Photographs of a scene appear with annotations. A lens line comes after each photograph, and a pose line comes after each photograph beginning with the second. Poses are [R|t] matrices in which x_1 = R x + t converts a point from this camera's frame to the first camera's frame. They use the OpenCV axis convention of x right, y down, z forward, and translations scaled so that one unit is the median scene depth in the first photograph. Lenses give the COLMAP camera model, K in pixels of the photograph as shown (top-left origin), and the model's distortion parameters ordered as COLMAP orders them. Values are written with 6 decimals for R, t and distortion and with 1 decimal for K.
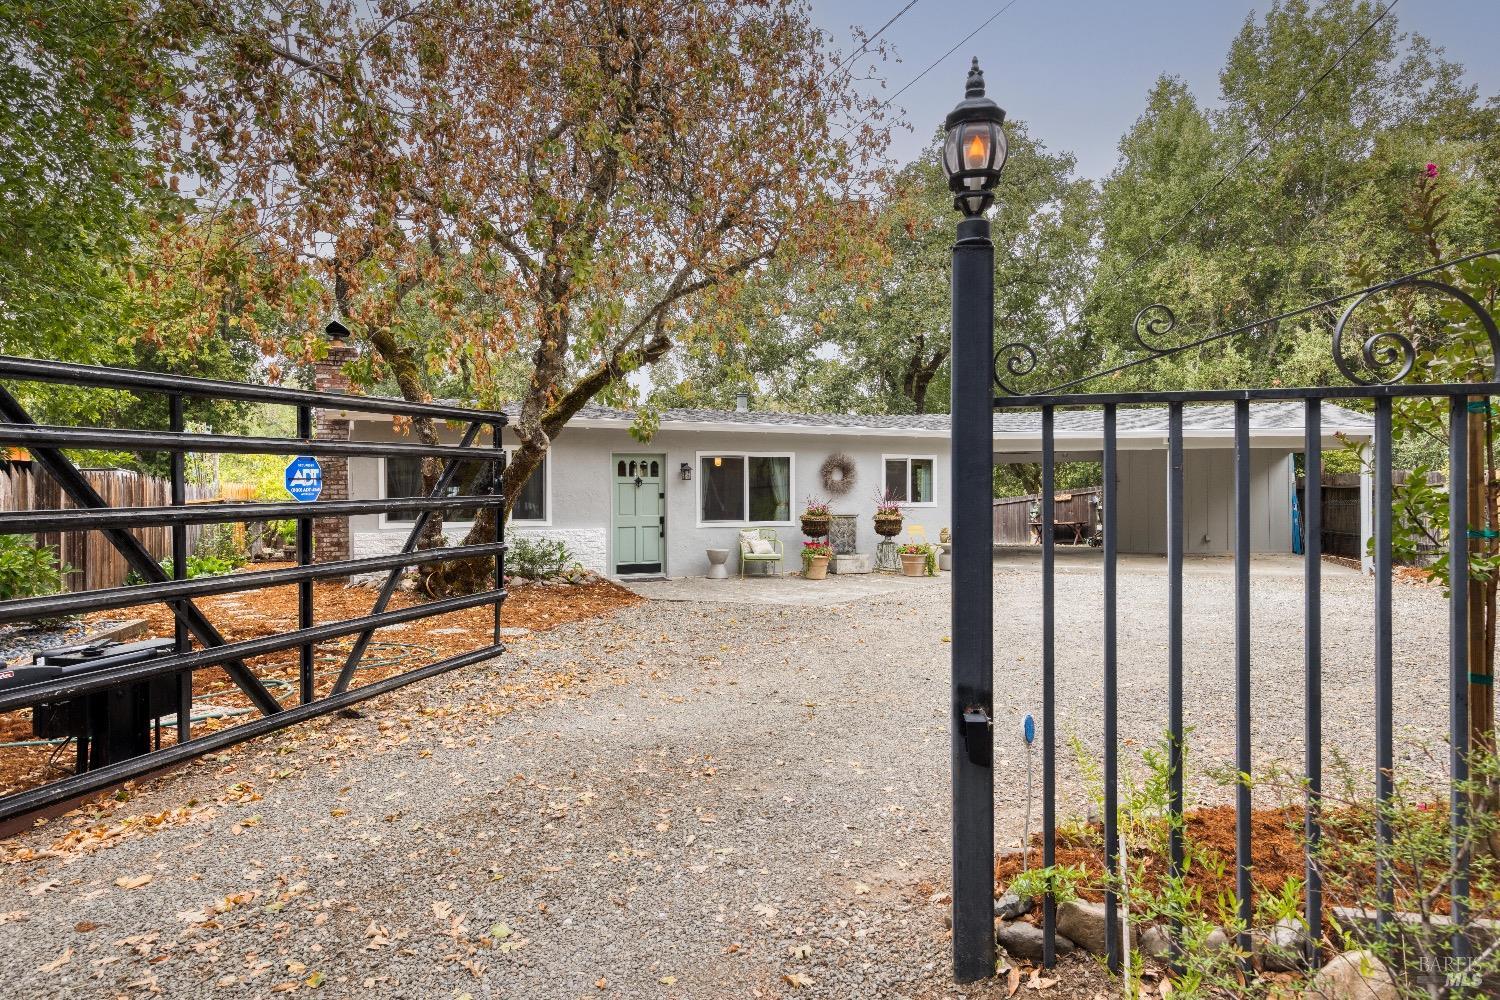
lens RADIAL K [[866.4, 0, 738.1], [0, 866.4, 484.8], [0, 0, 1]] dist [0.010403, -0.004854]
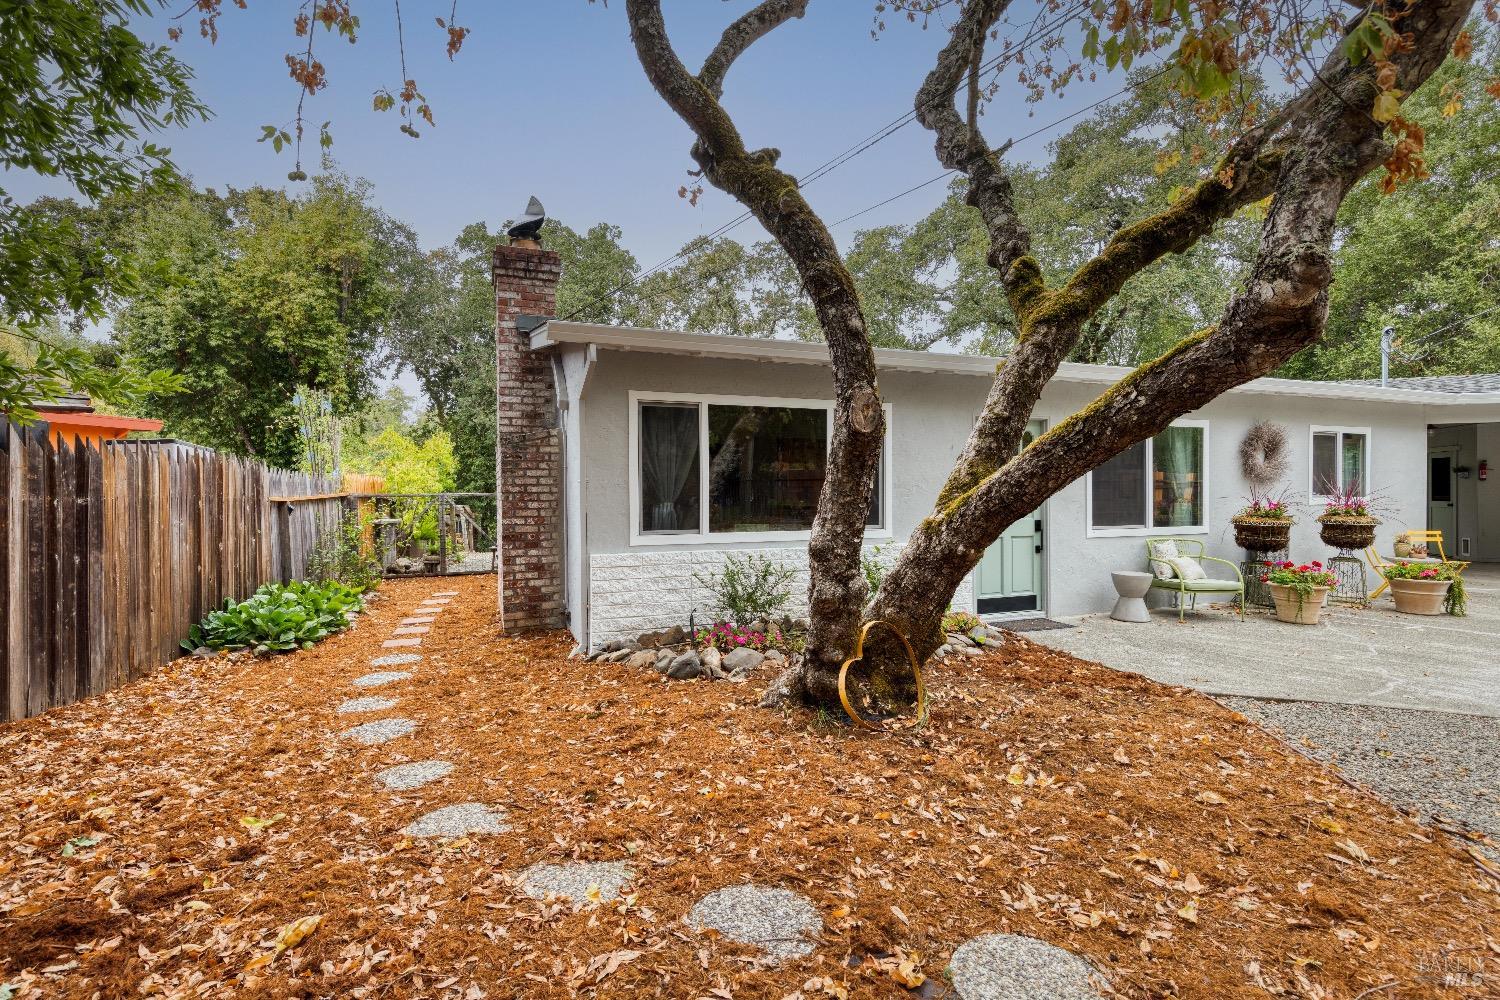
lens RADIAL K [[693.8, 0, 742.3], [0, 693.8, 488.7], [0, 0, 1]] dist [0.001238, 0.000030]
pose [[0.998964, -0.002432, -0.045437, -0.262068], [0.002781, 0.999967, 0.007624, 0.009159], [0.045417, -0.007743, 0.998938, 0.462517]]
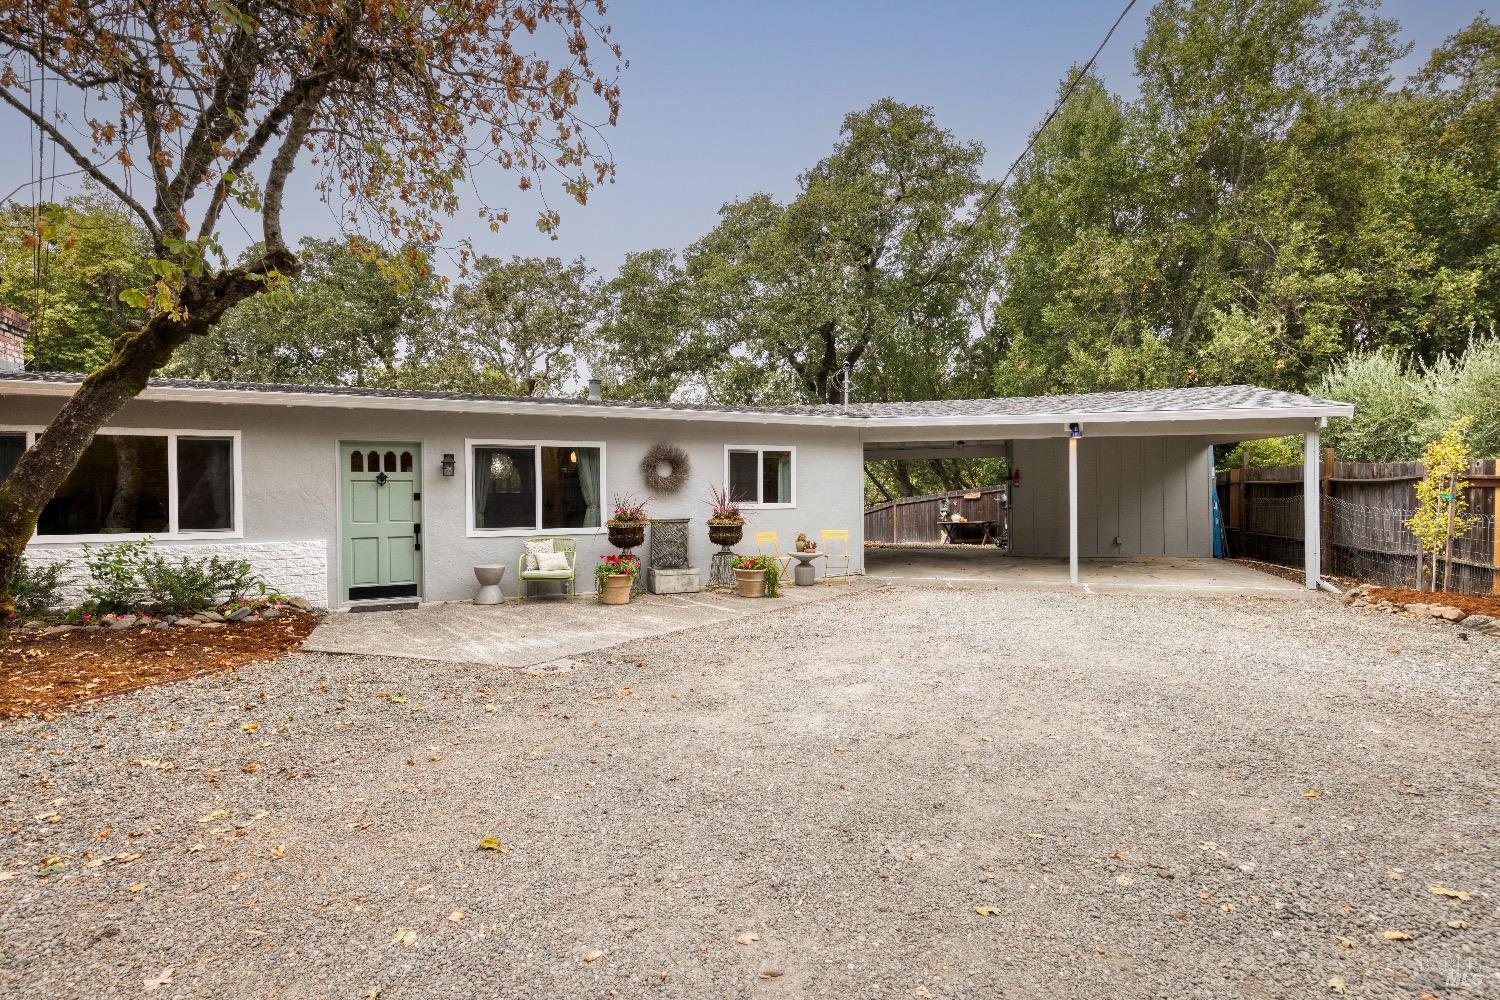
lens RADIAL K [[693.8, 0, 746.4], [0, 693.8, 495.1], [0, 0, 1]] dist [0.001238, 0.000030]
pose [[0.999983, -0.004161, 0.004009, 0.192119], [0.004107, 0.999903, 0.013281, 0.003985], [-0.004064, -0.013264, 0.999904, 0.358262]]
